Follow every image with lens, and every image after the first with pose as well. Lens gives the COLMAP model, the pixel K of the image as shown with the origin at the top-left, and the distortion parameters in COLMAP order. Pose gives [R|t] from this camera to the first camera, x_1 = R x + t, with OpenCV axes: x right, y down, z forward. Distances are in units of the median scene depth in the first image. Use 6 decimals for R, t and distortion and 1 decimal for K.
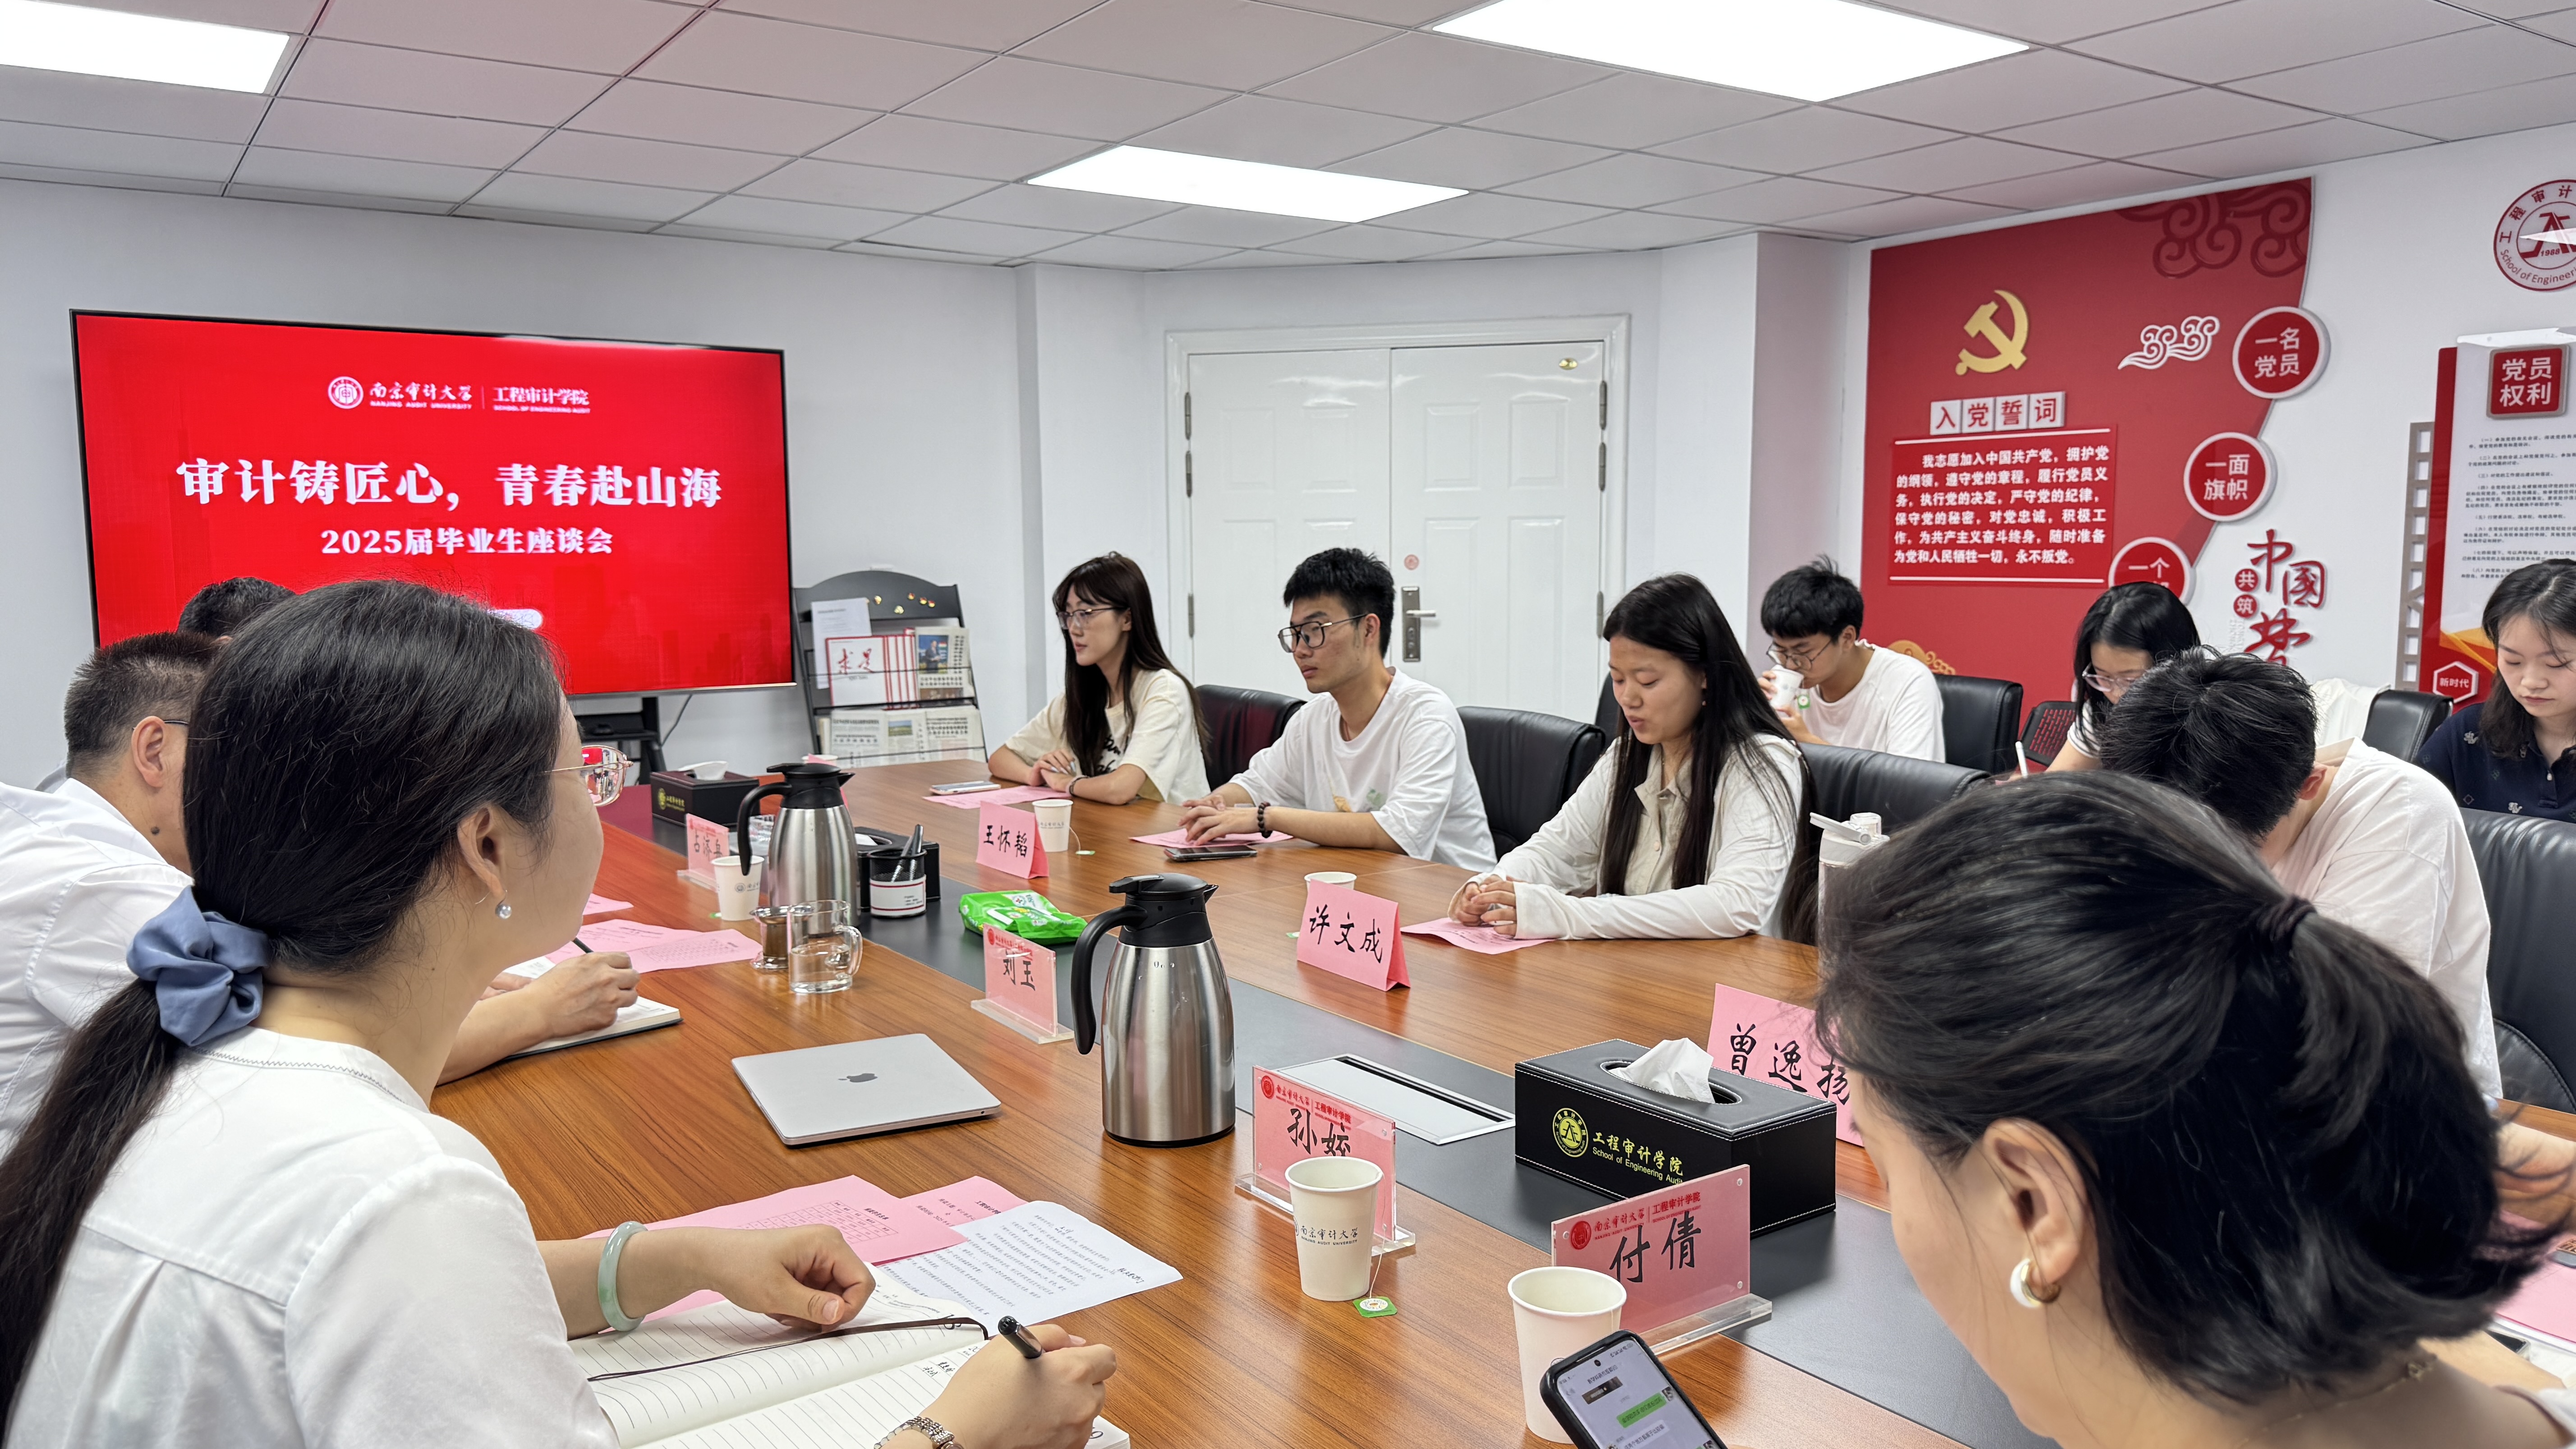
lens RADIAL K [[1824.7, 0, 1288.0], [0, 1824.7, 724.5], [0, 0, 1]] dist [0.059237, -0.092683]
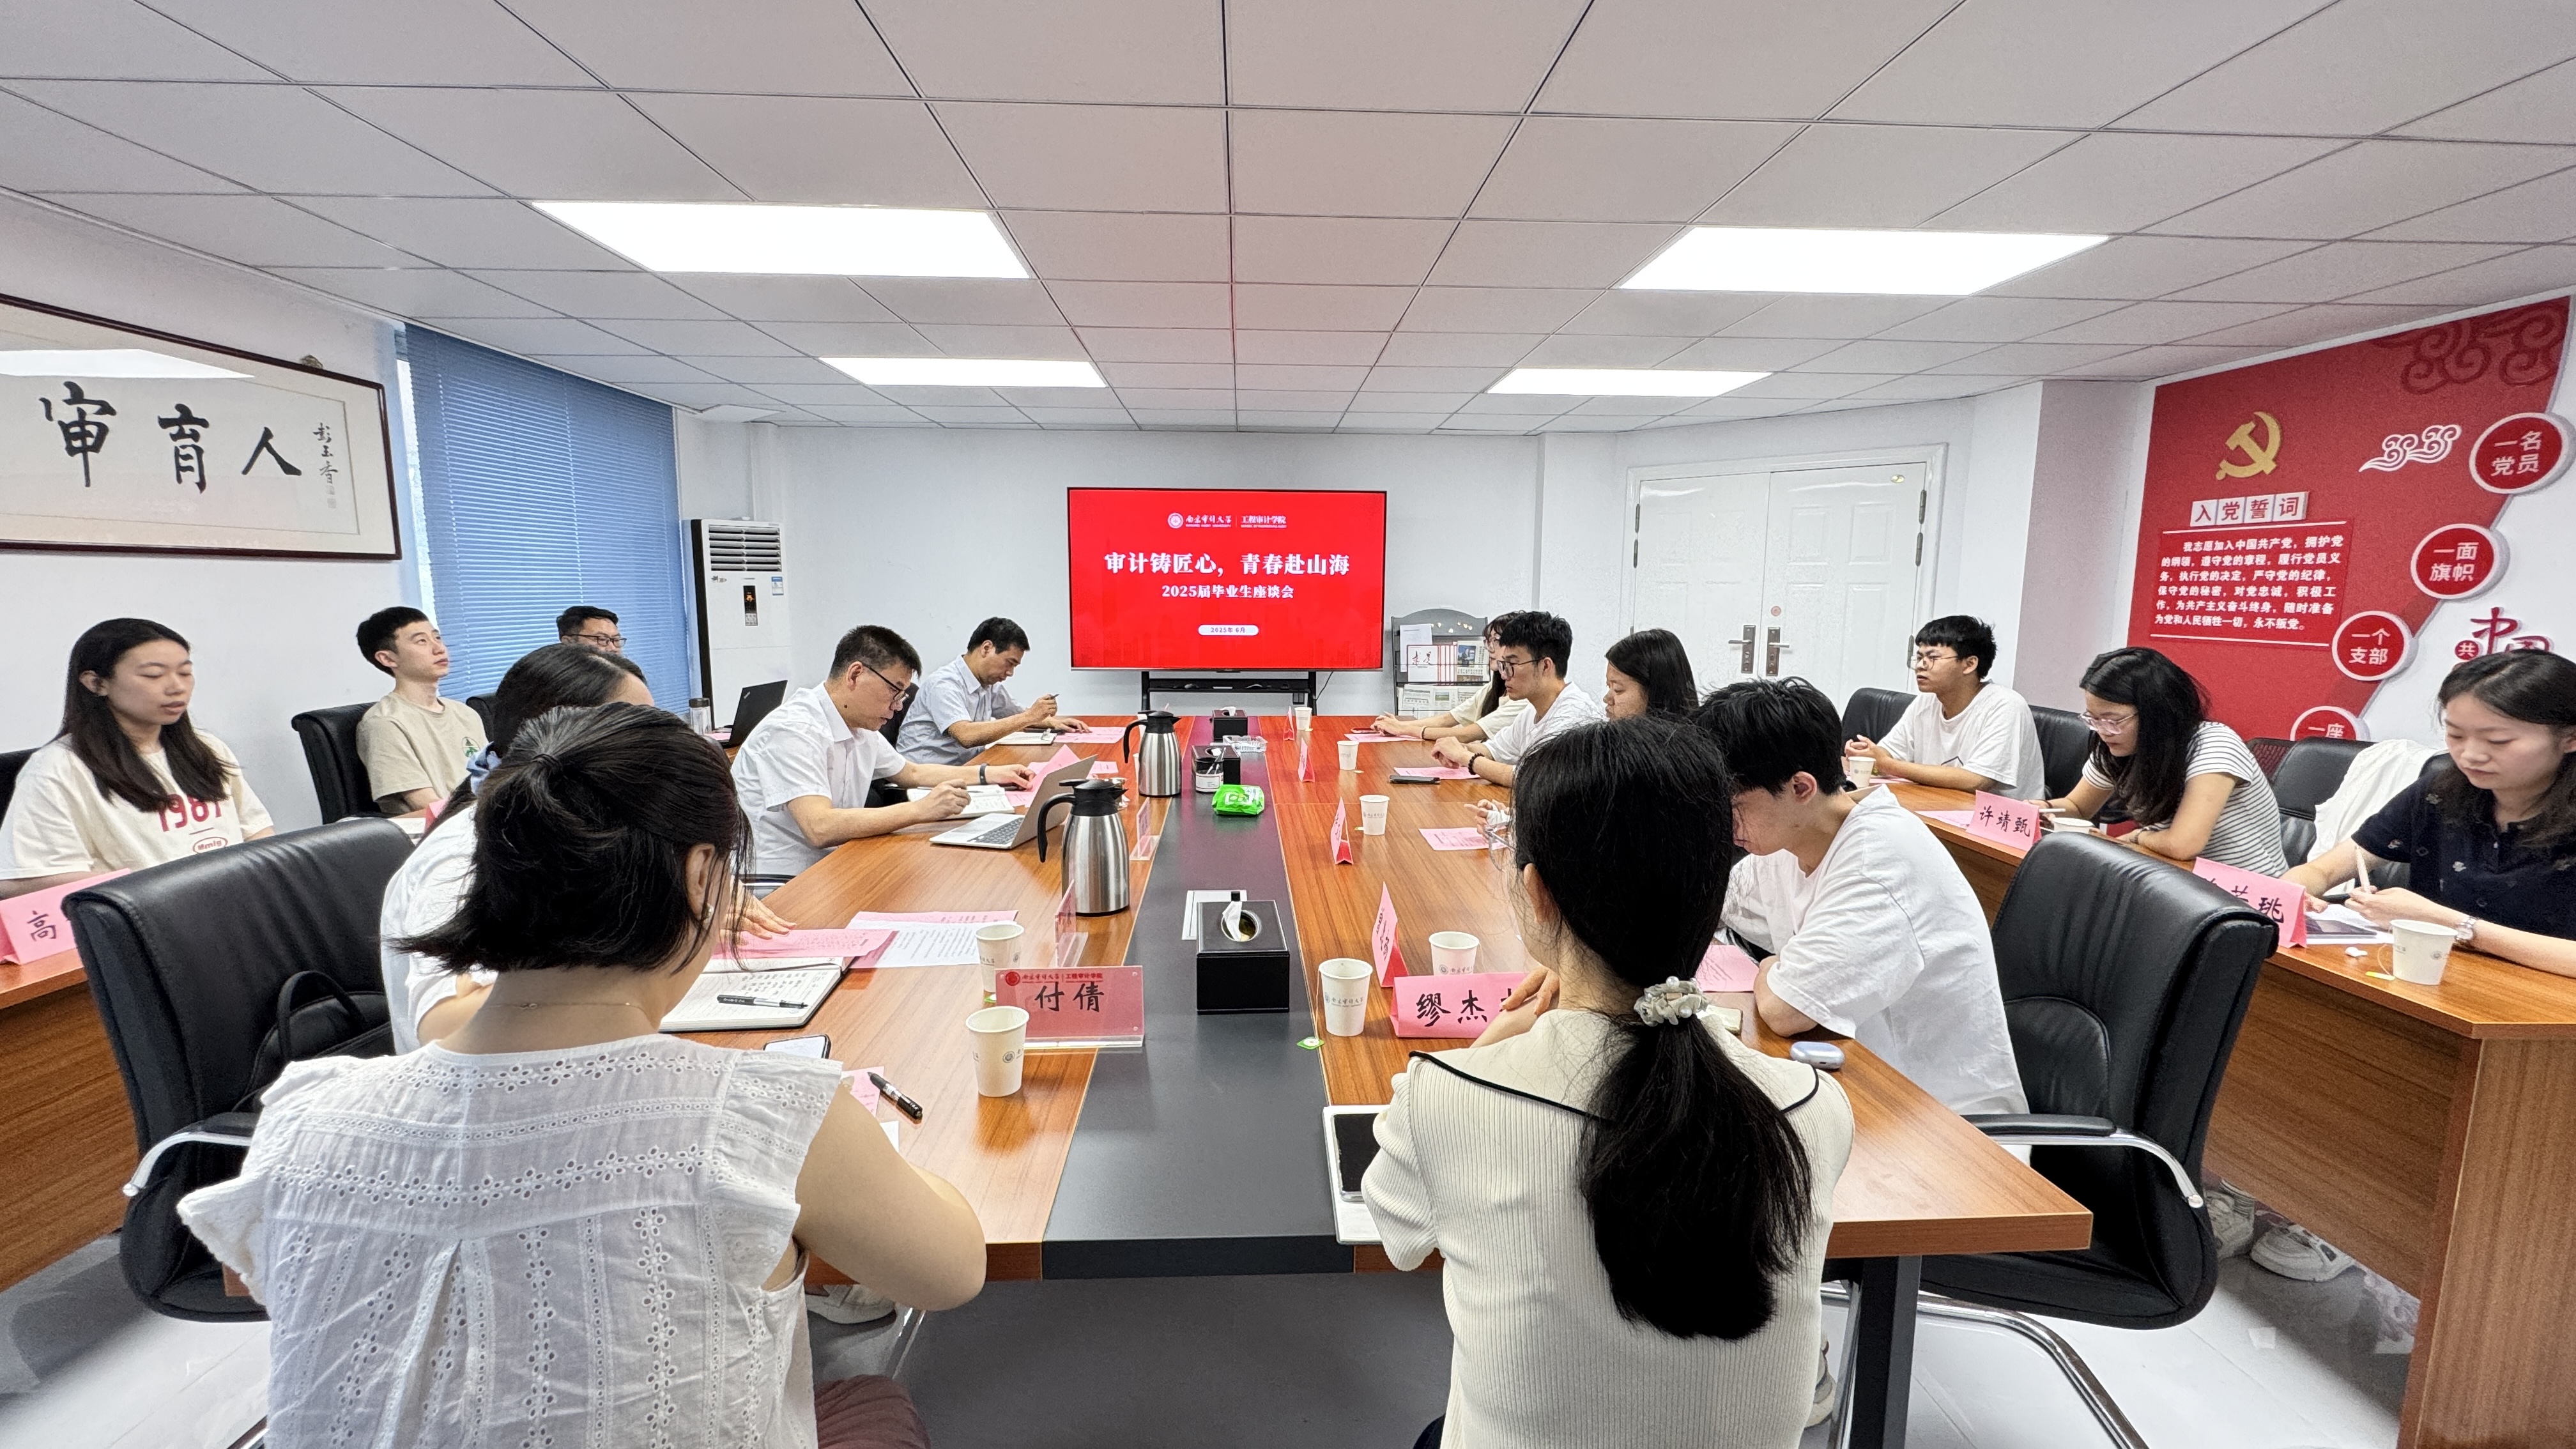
lens RADIAL K [[1035.2, 0, 1296.6], [0, 1035.2, 727.7], [0, 0, 1]] dist [0.000852, 0.000882]
pose [[0.852977, 0.084782, -0.515016, 0.214442], [-0.065656, 0.996310, 0.055273, -0.015682], [0.517802, -0.013333, 0.855397, 0.043585]]
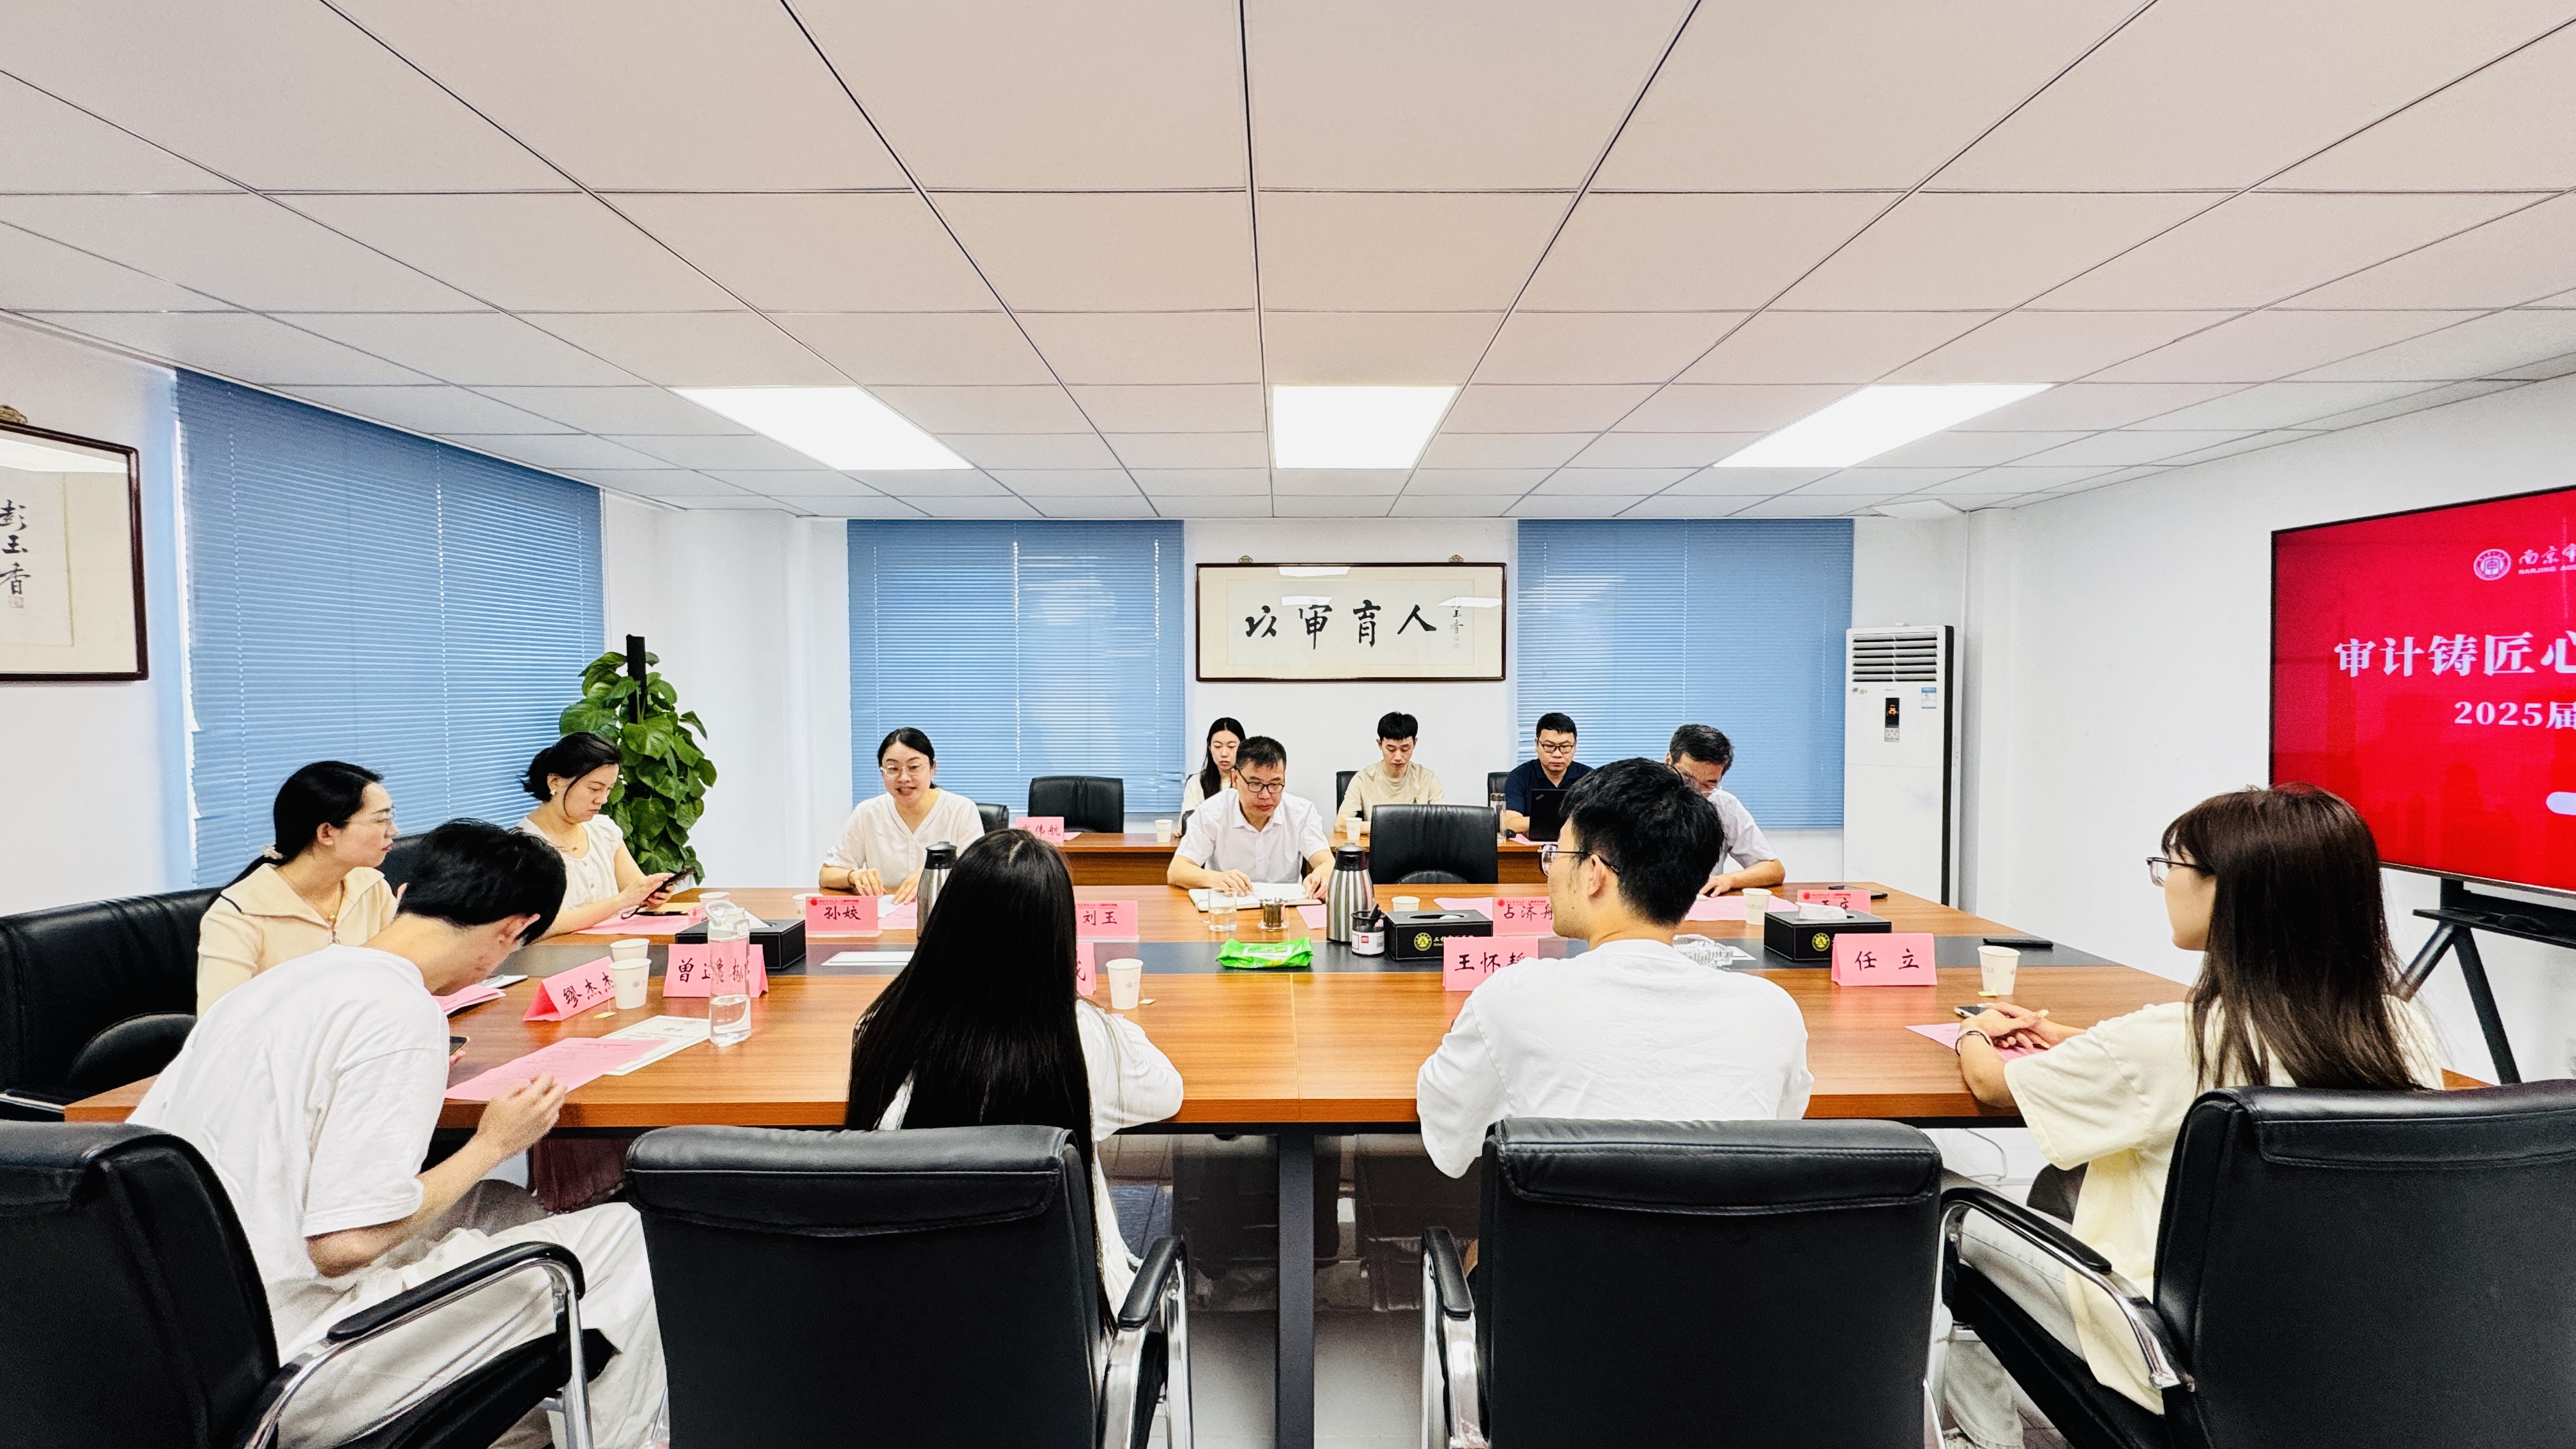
lens RADIAL K [[1035.2, 0, 1296.6], [0, 1035.2, 727.7], [0, 0, 1]] dist [0.000852, 0.000882]
pose [[-0.558885, 0.043227, -0.828118, 0.283742], [-0.076192, 0.991739, 0.103189, -0.089920], [0.825737, 0.120767, -0.550975, 0.697047]]
